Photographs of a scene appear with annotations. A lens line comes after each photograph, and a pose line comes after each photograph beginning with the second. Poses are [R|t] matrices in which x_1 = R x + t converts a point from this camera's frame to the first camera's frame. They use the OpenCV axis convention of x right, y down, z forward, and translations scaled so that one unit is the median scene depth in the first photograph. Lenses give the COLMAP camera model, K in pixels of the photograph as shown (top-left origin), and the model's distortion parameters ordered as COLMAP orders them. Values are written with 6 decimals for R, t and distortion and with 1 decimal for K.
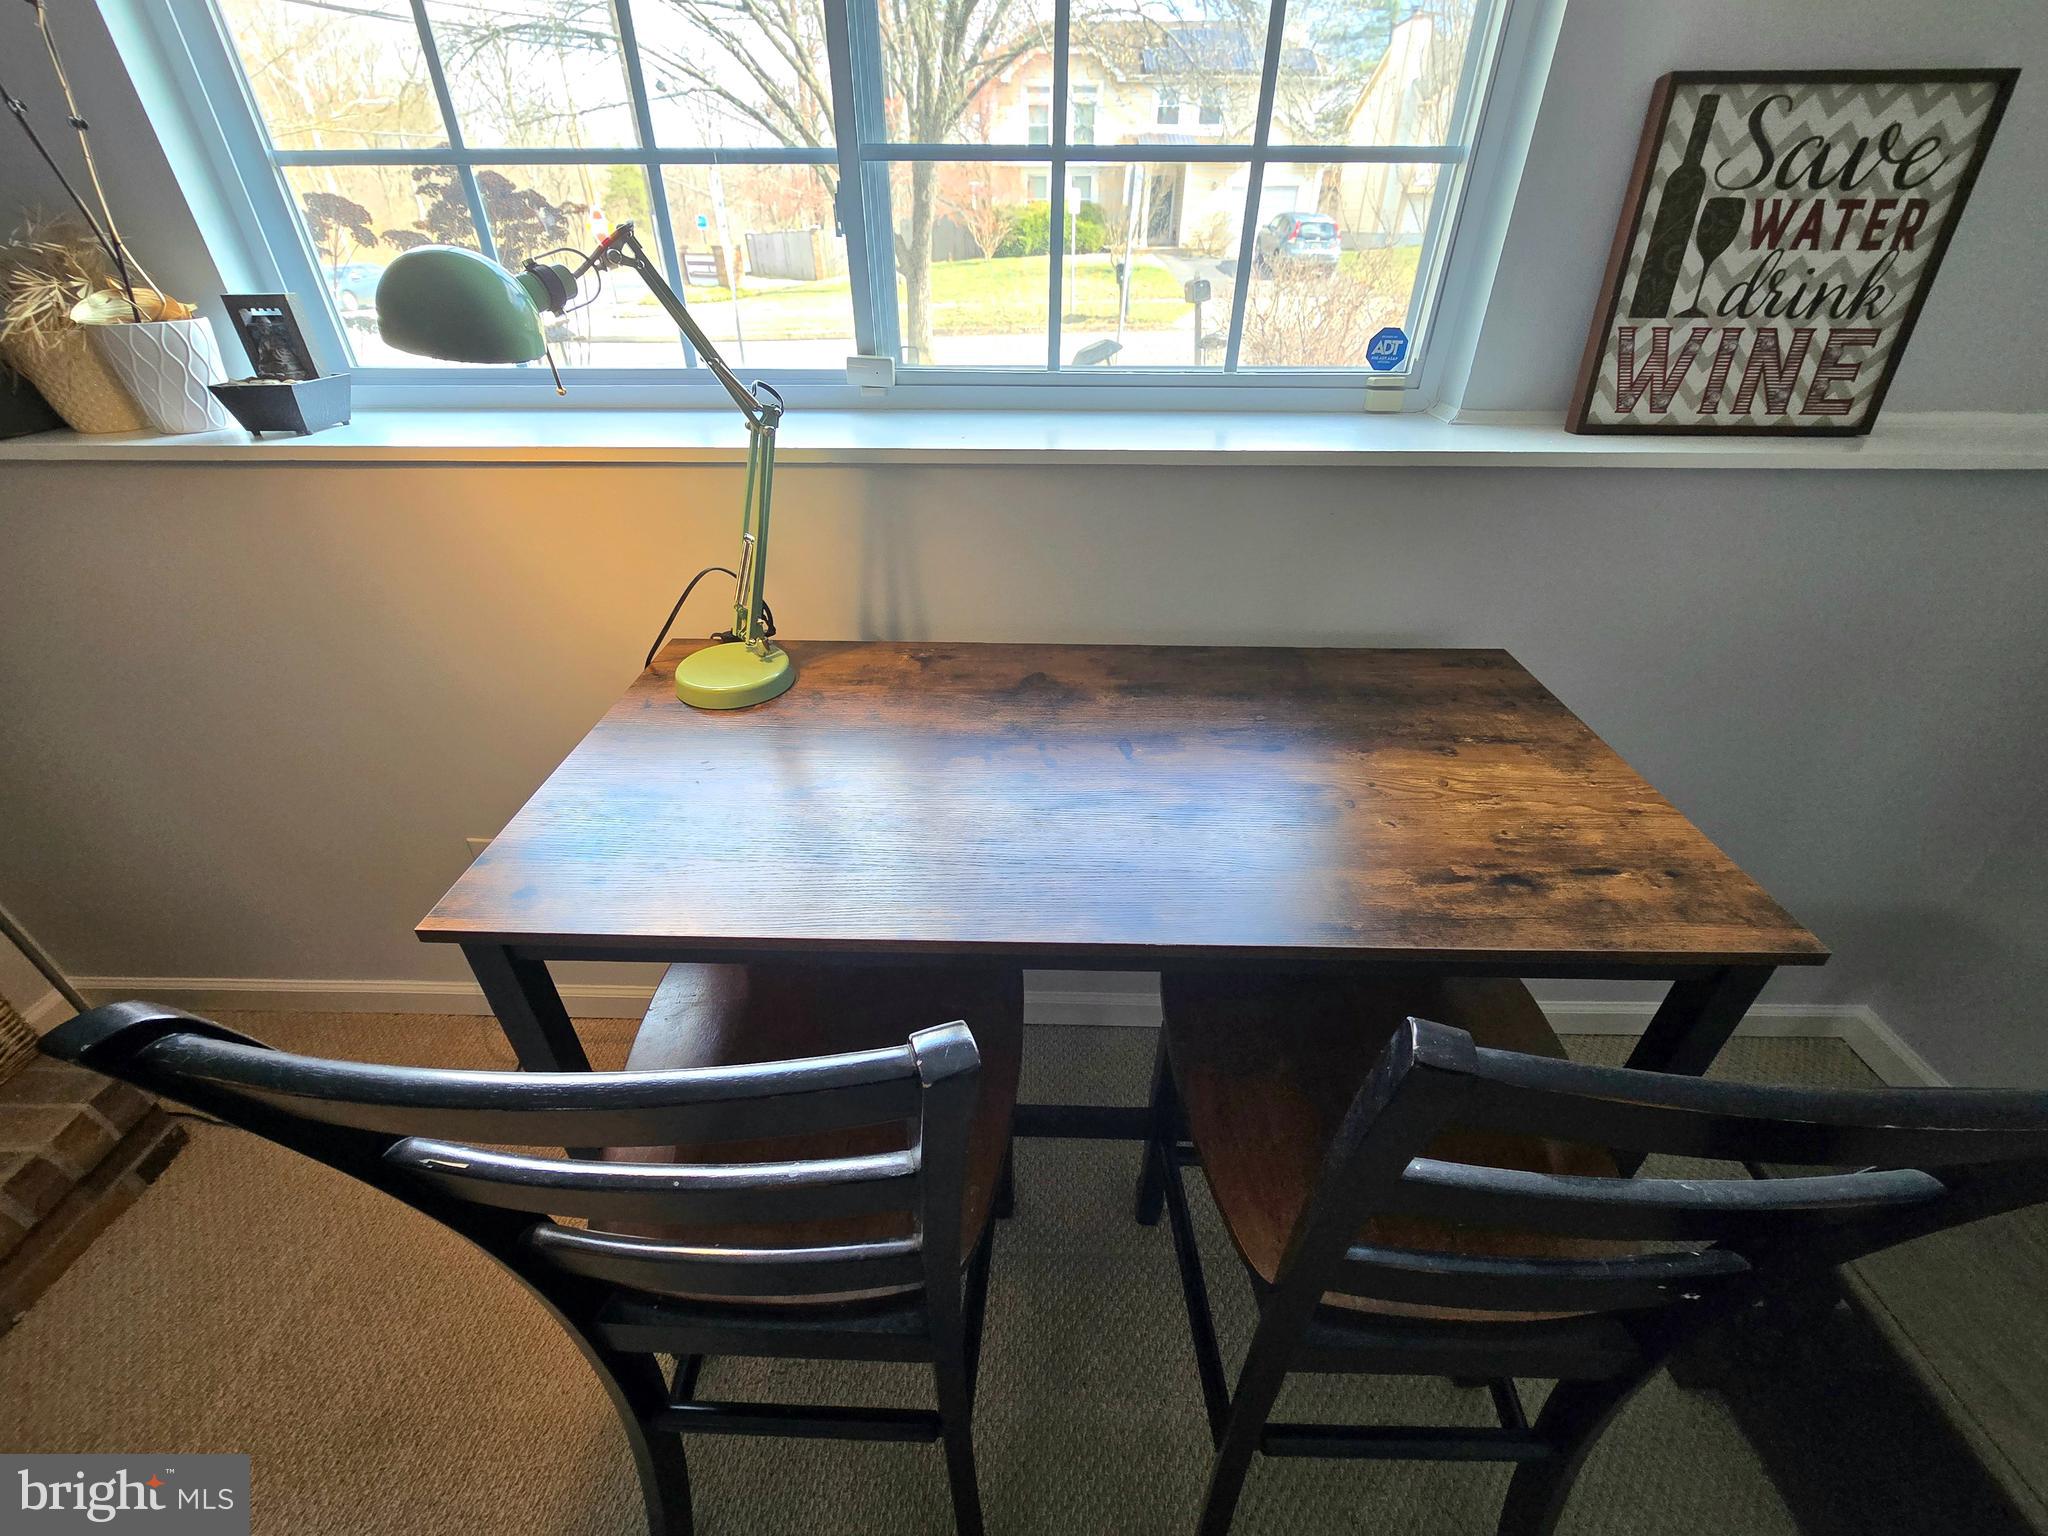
lens RADIAL K [[841.0, 0, 1019.5], [0, 841.0, 775.7], [0, 0, 1]] dist [-0.010968, 0.003081]
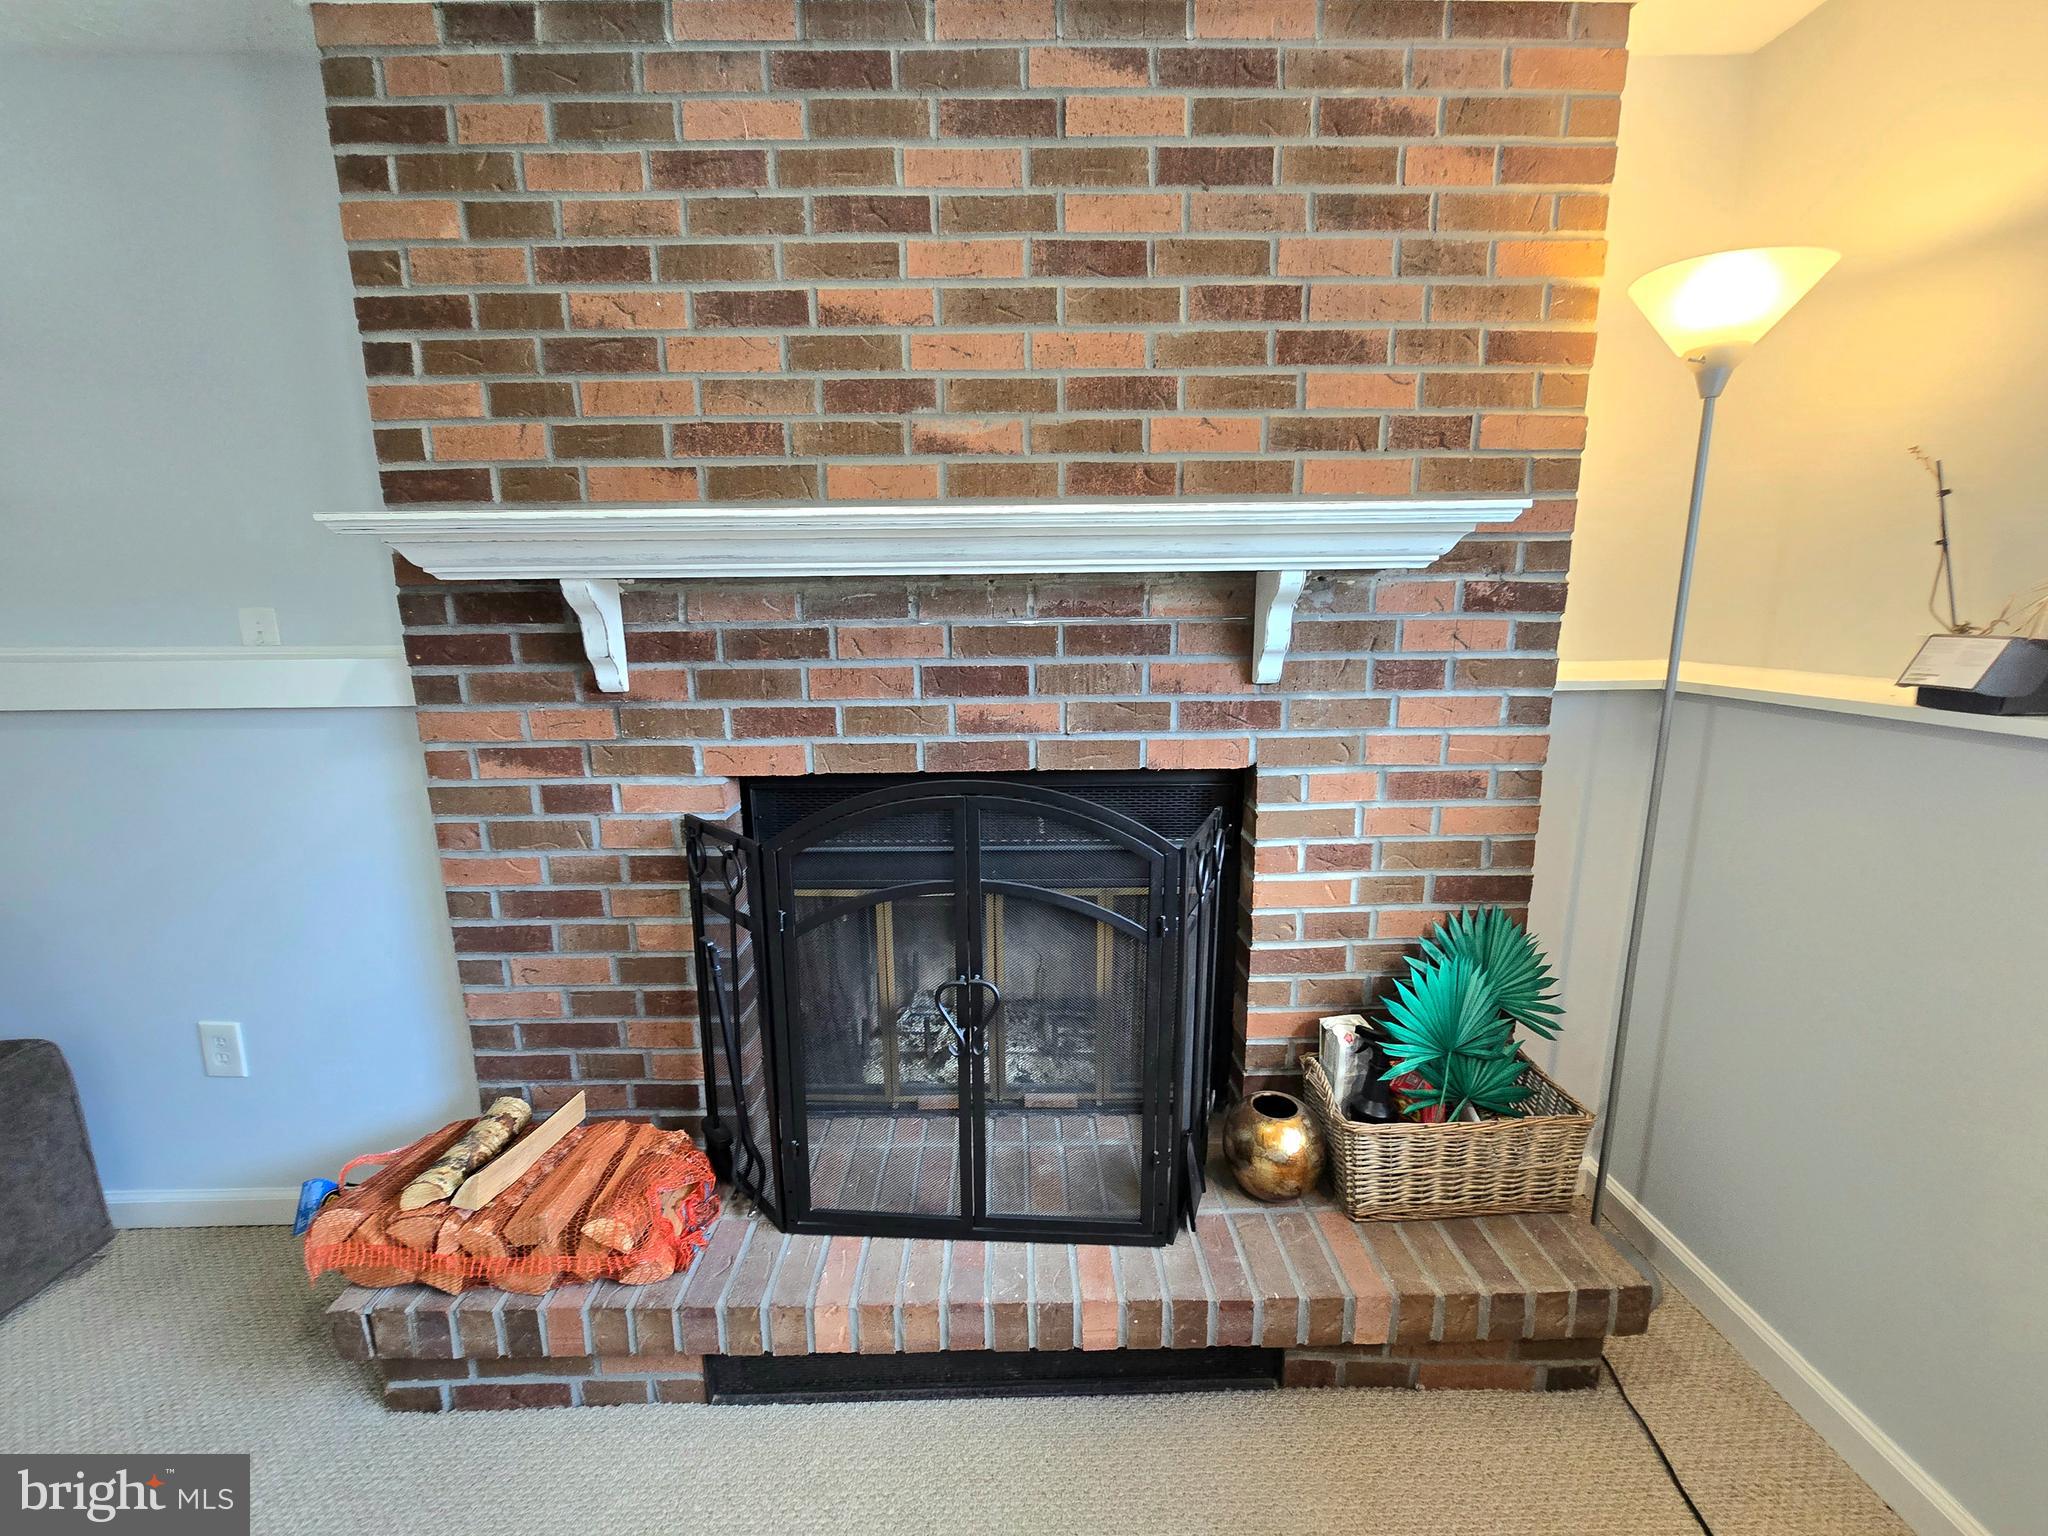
lens RADIAL K [[841.0, 0, 1019.5], [0, 841.0, 775.7], [0, 0, 1]] dist [-0.010968, 0.003081]
pose [[0.036104, 0.200146, -0.979101, -0.345772], [-0.546140, 0.824445, 0.148393, 0.124386], [0.836915, 0.529369, 0.139074, -0.024319]]
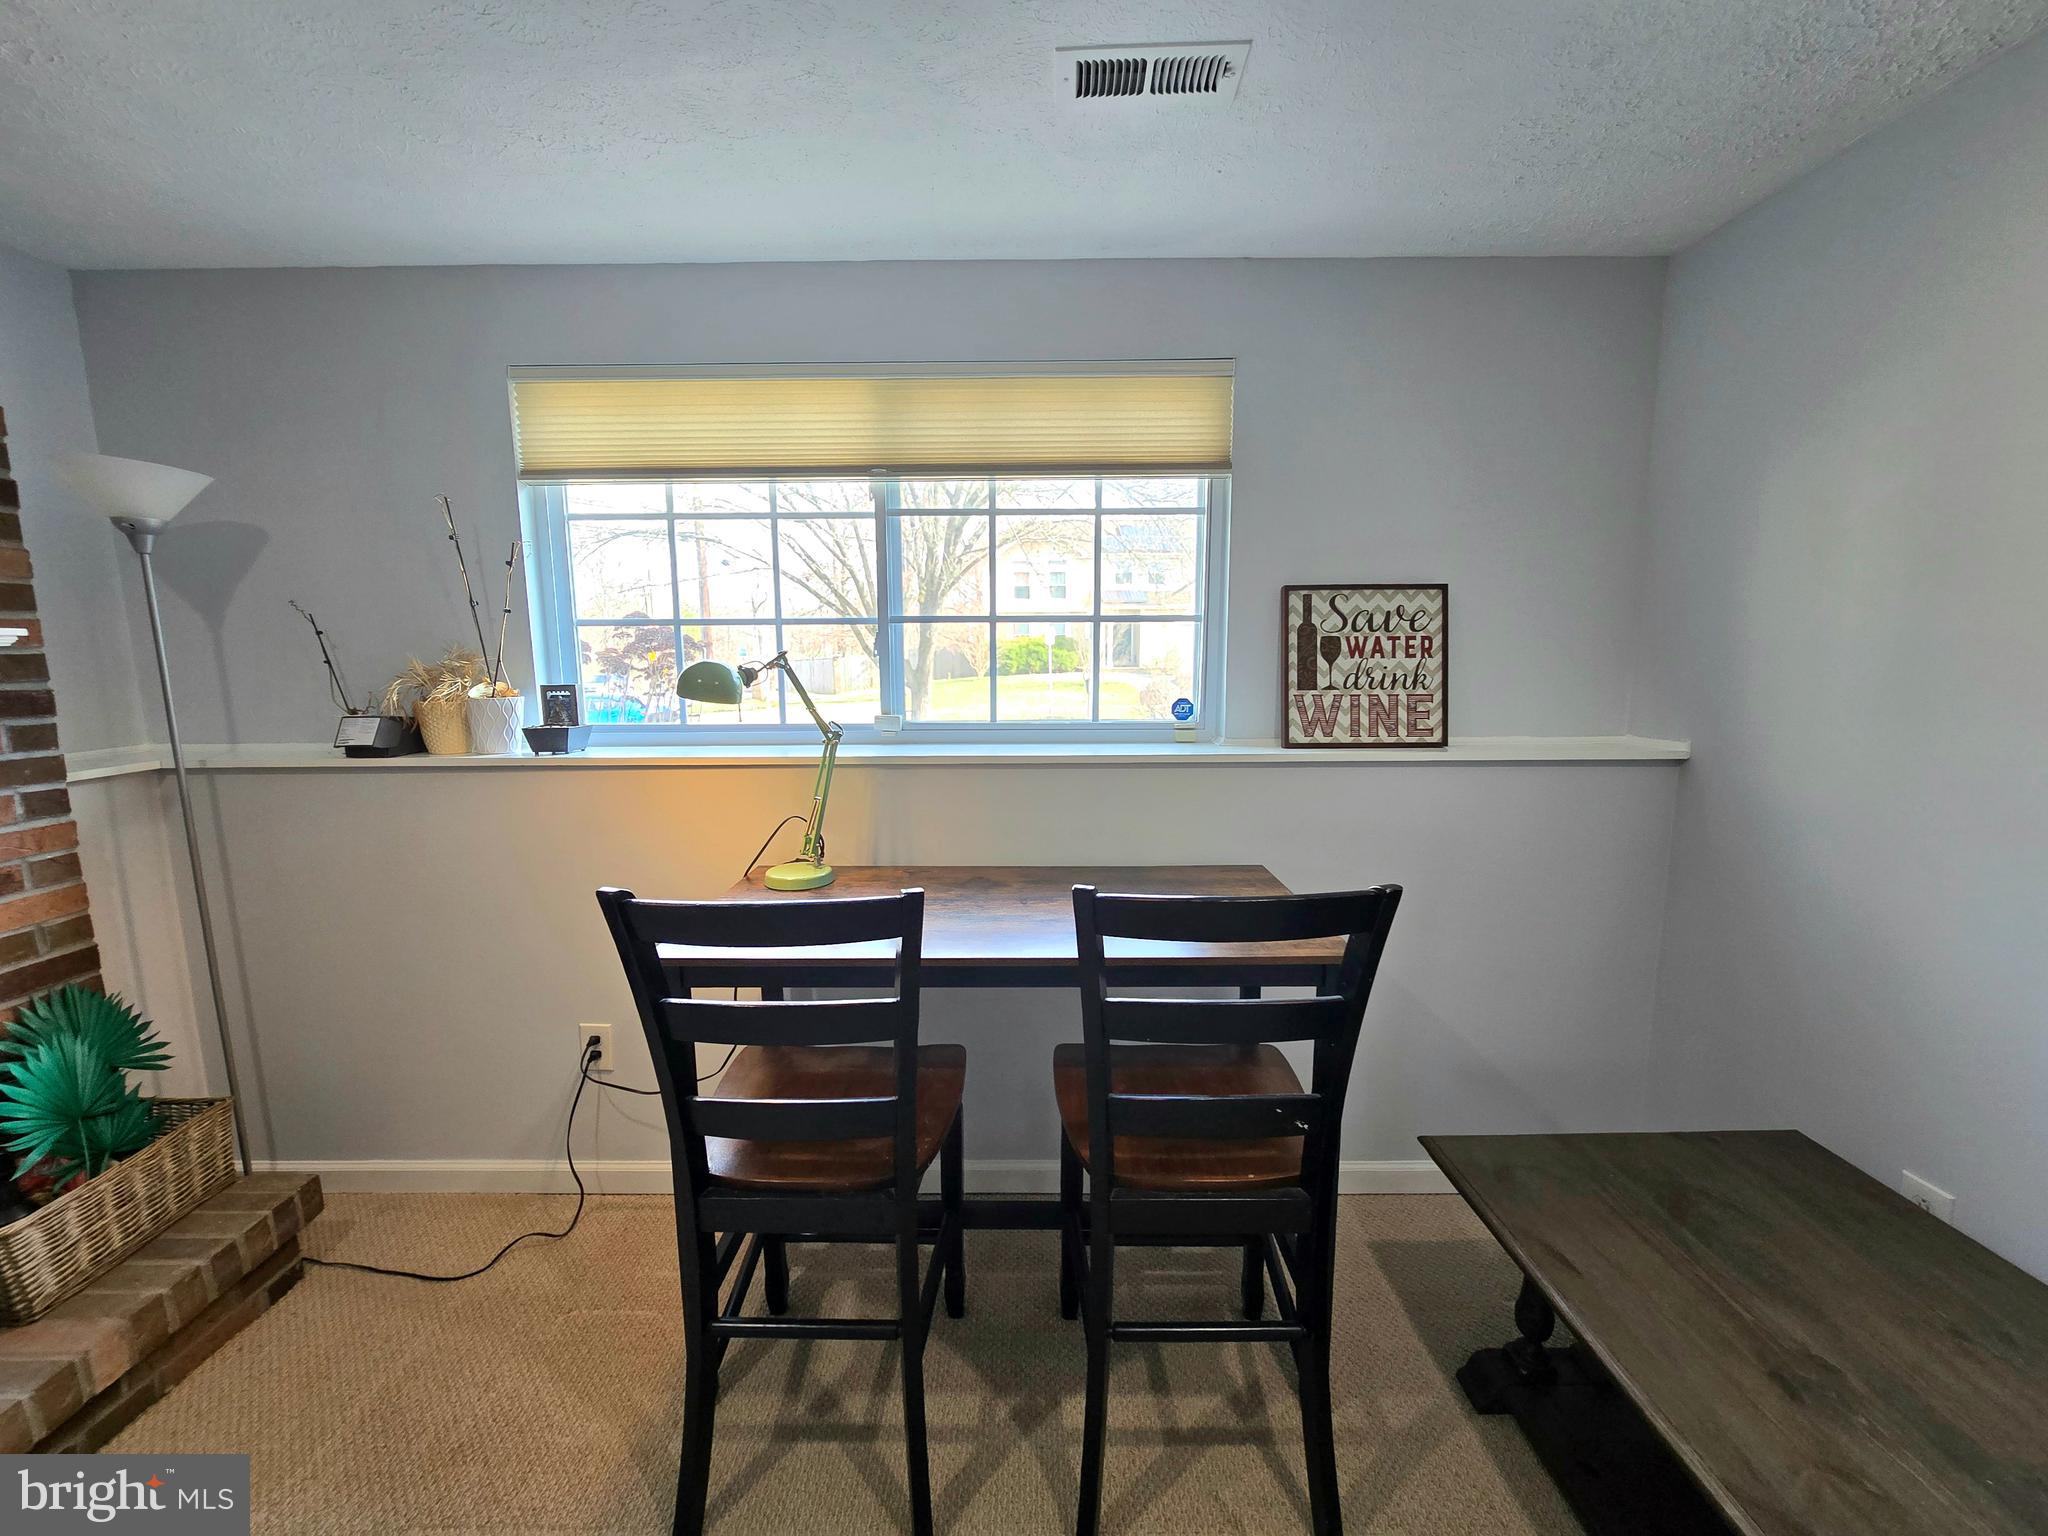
lens RADIAL K [[841.0, 0, 1019.5], [0, 841.0, 775.7], [0, 0, 1]] dist [-0.010968, 0.003081]
pose [[0.999901, -0.008409, 0.011259, 0.086529], [0.012381, 0.906152, -0.422771, 0.410043], [-0.006647, 0.422869, 0.906167, -0.615243]]
